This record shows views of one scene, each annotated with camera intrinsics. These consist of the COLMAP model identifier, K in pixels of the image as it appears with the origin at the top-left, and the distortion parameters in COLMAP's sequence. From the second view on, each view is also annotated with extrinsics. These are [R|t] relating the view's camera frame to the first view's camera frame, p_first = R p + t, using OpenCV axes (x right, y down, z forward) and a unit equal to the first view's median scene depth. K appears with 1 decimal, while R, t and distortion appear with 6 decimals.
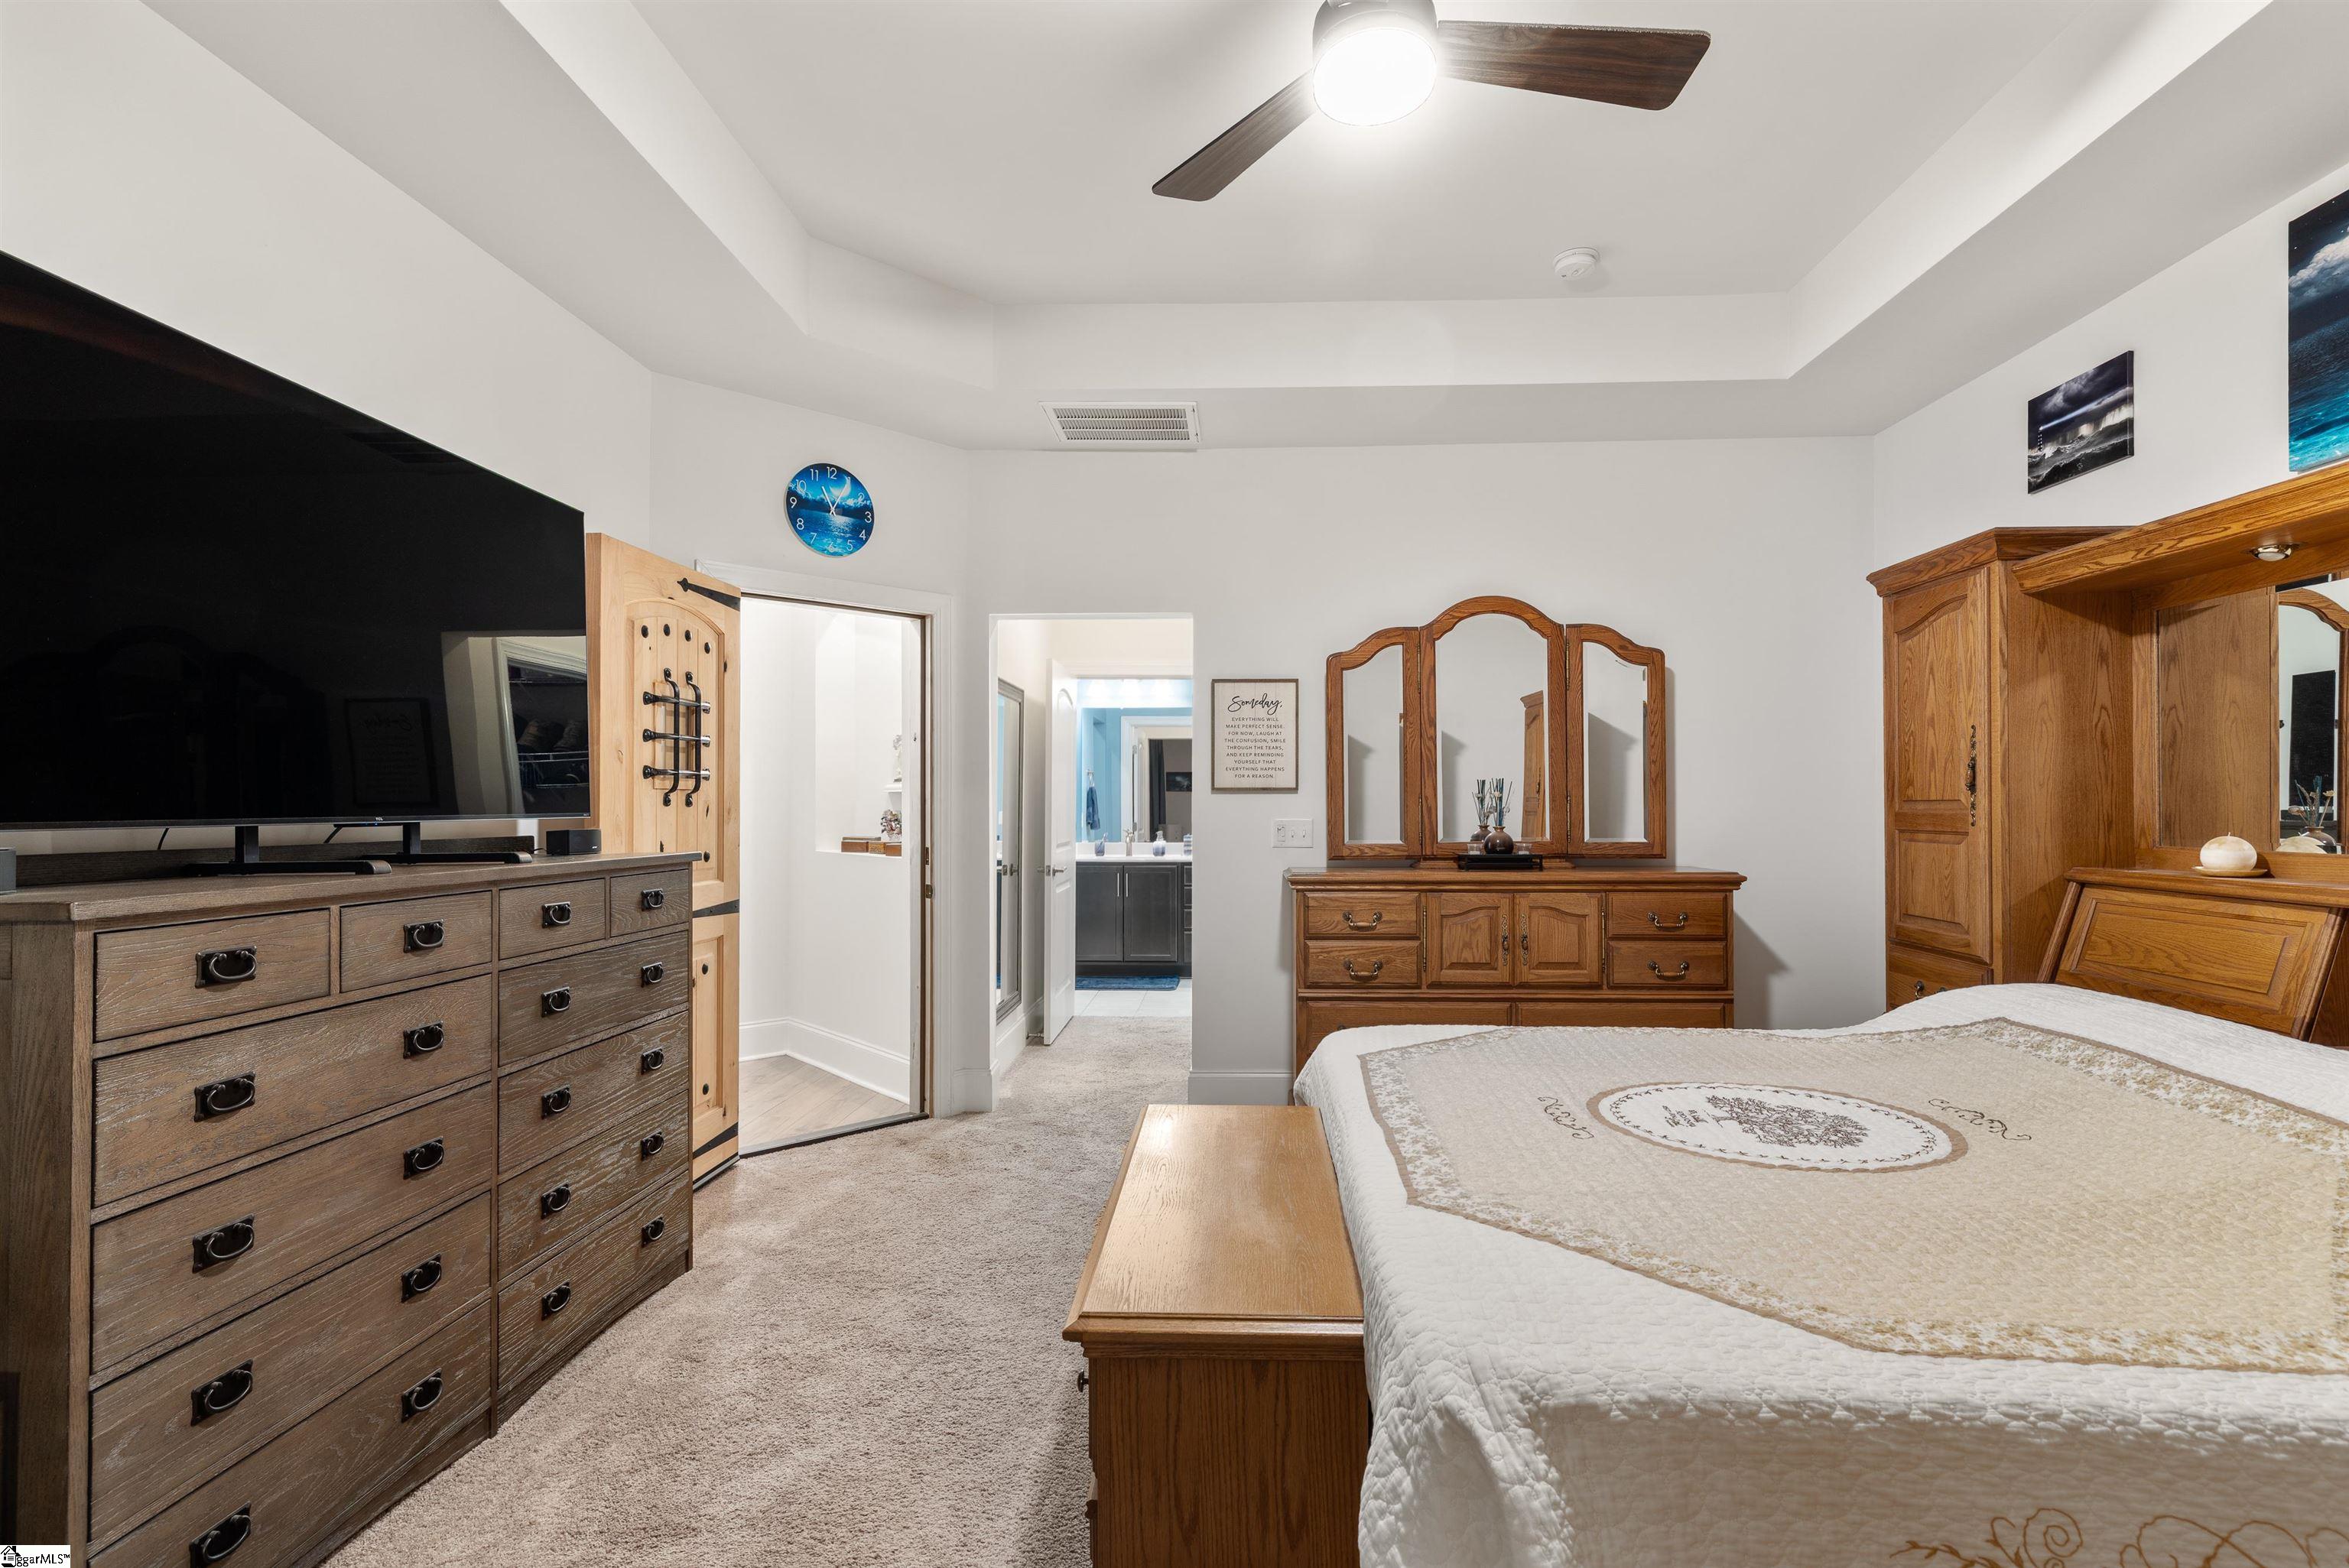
lens RADIAL K [[1088.5, 0, 1179.8], [0, 1088.5, 788.0], [0, 0, 1]] dist [-0.000926, -0.000074]
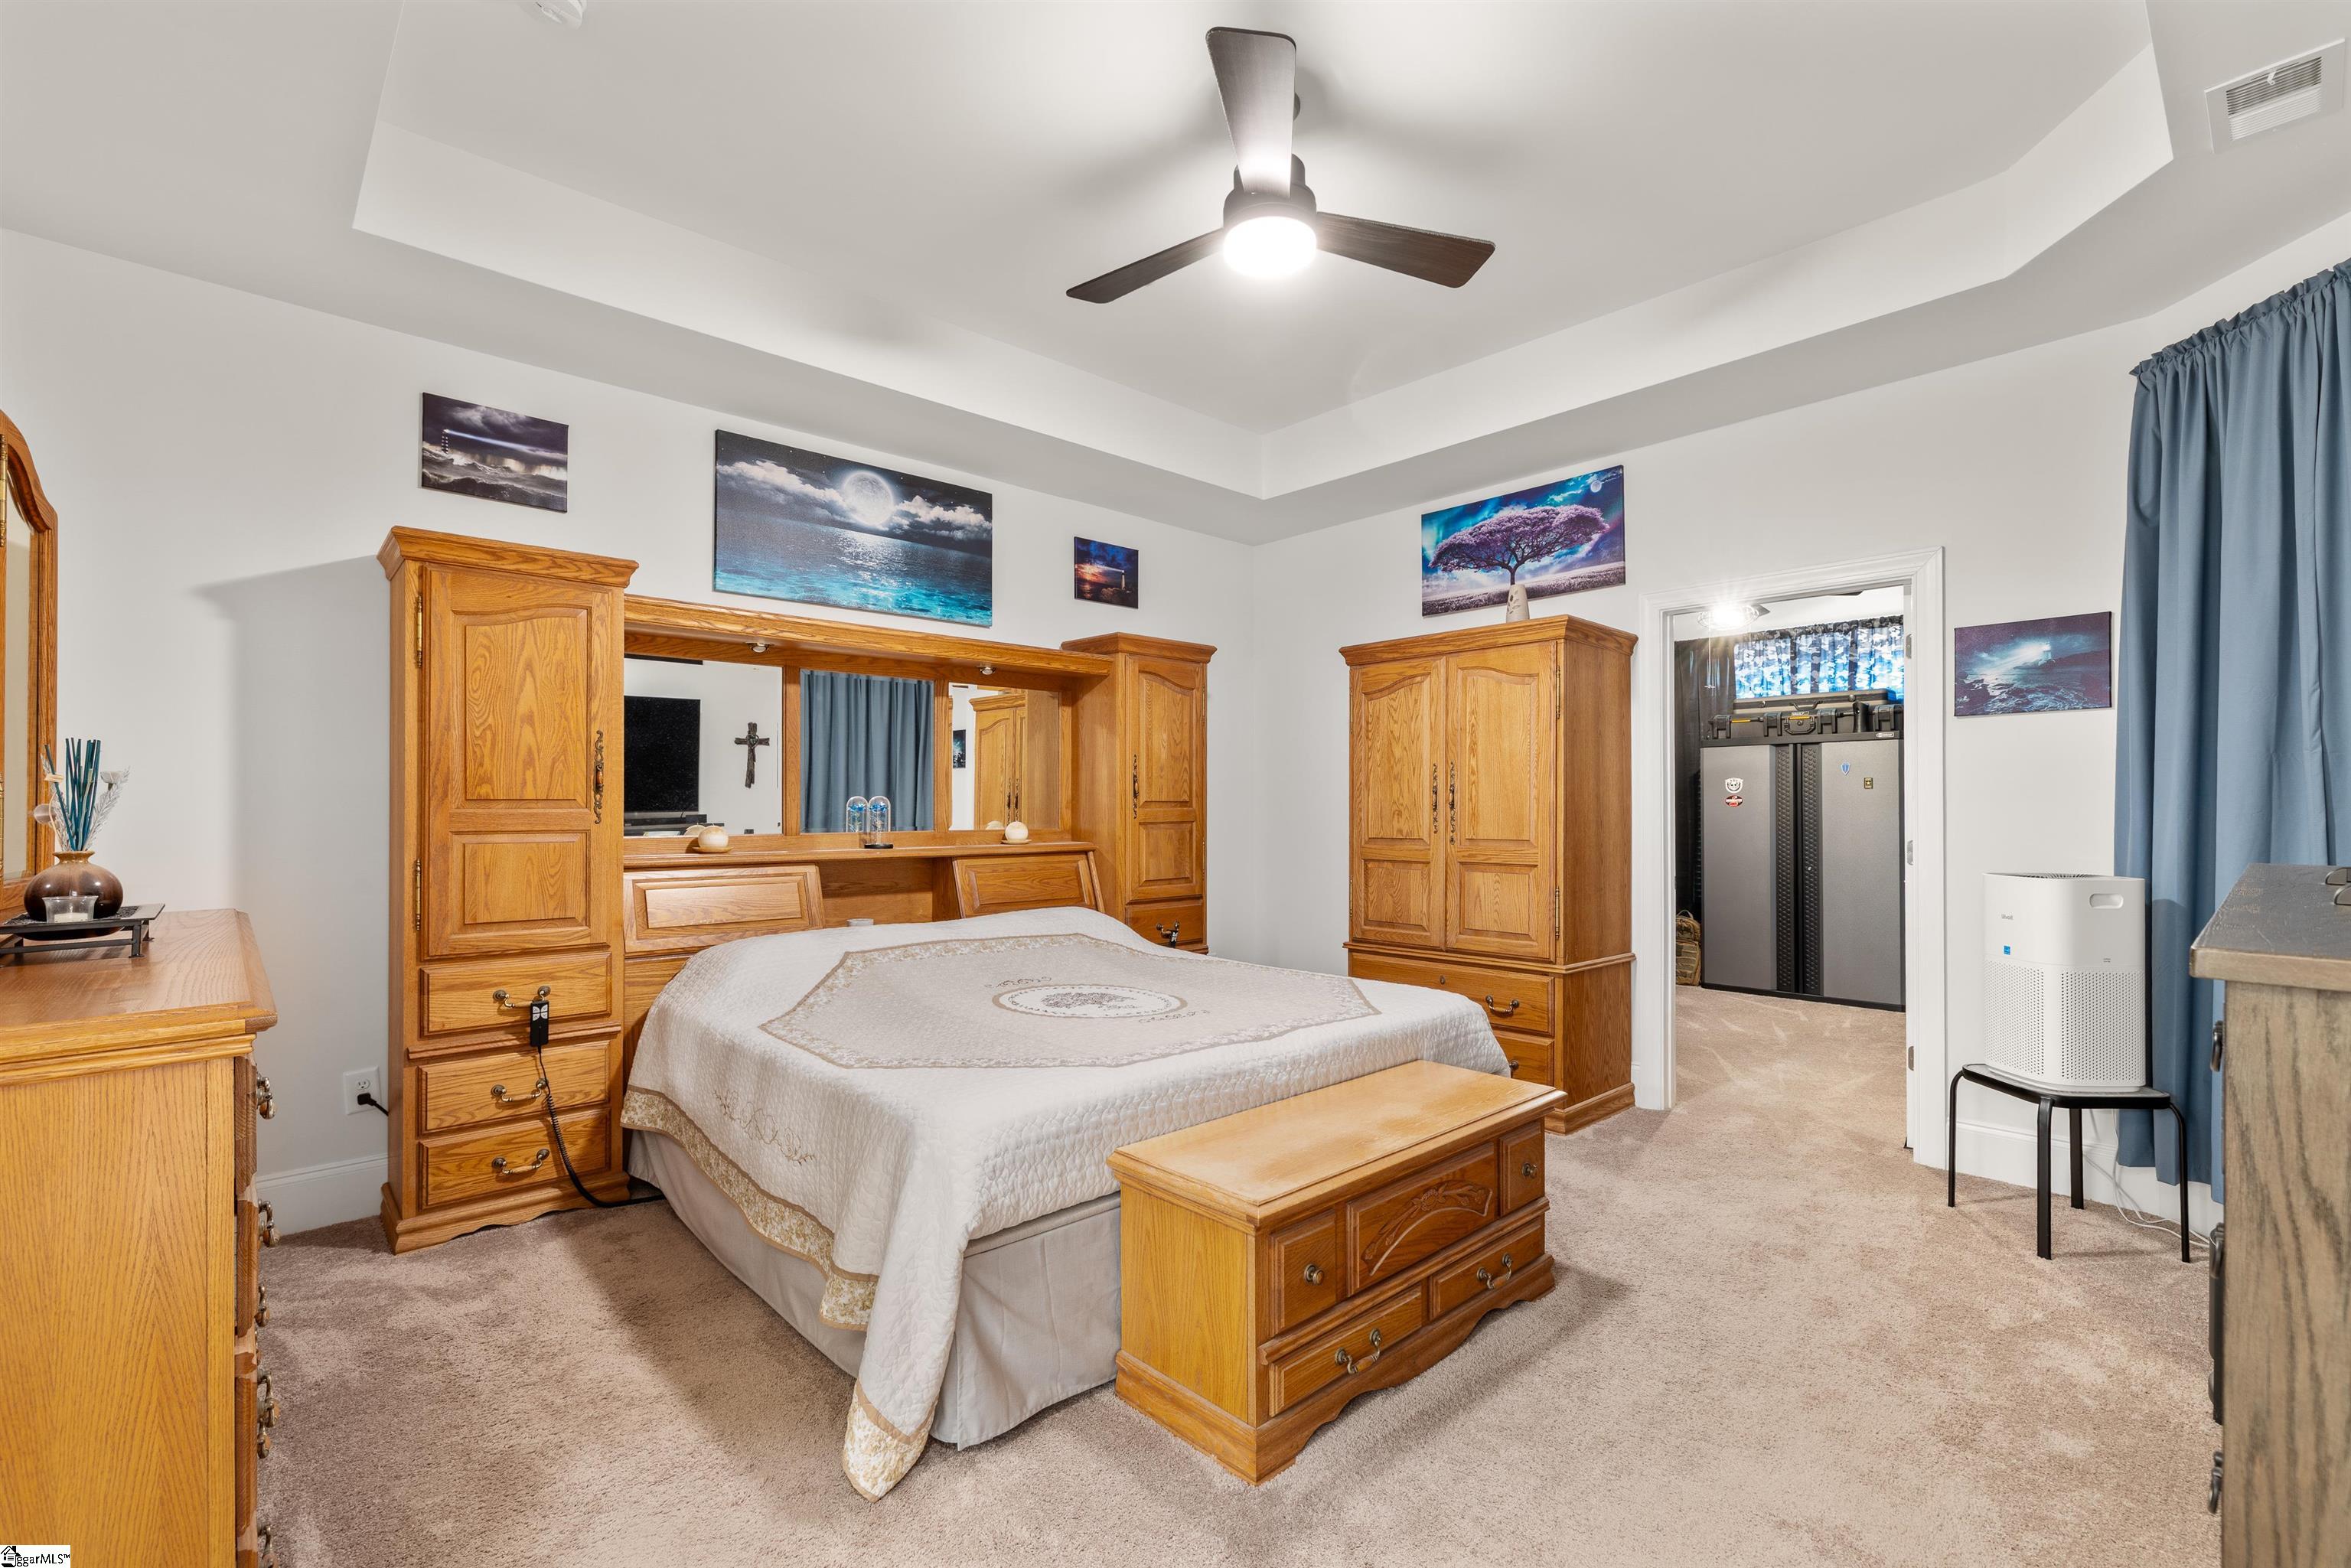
lens RADIAL K [[1018.9, 0, 1177.6], [0, 1018.9, 800.0], [0, 0, 1]] dist [-0.002592, 0.001122]
pose [[-0.727290, 0.000117, 0.686330, -0.363749], [-0.009129, 0.999910, -0.009844, 0.015514], [-0.686269, -0.013425, -0.727224, 1.265207]]
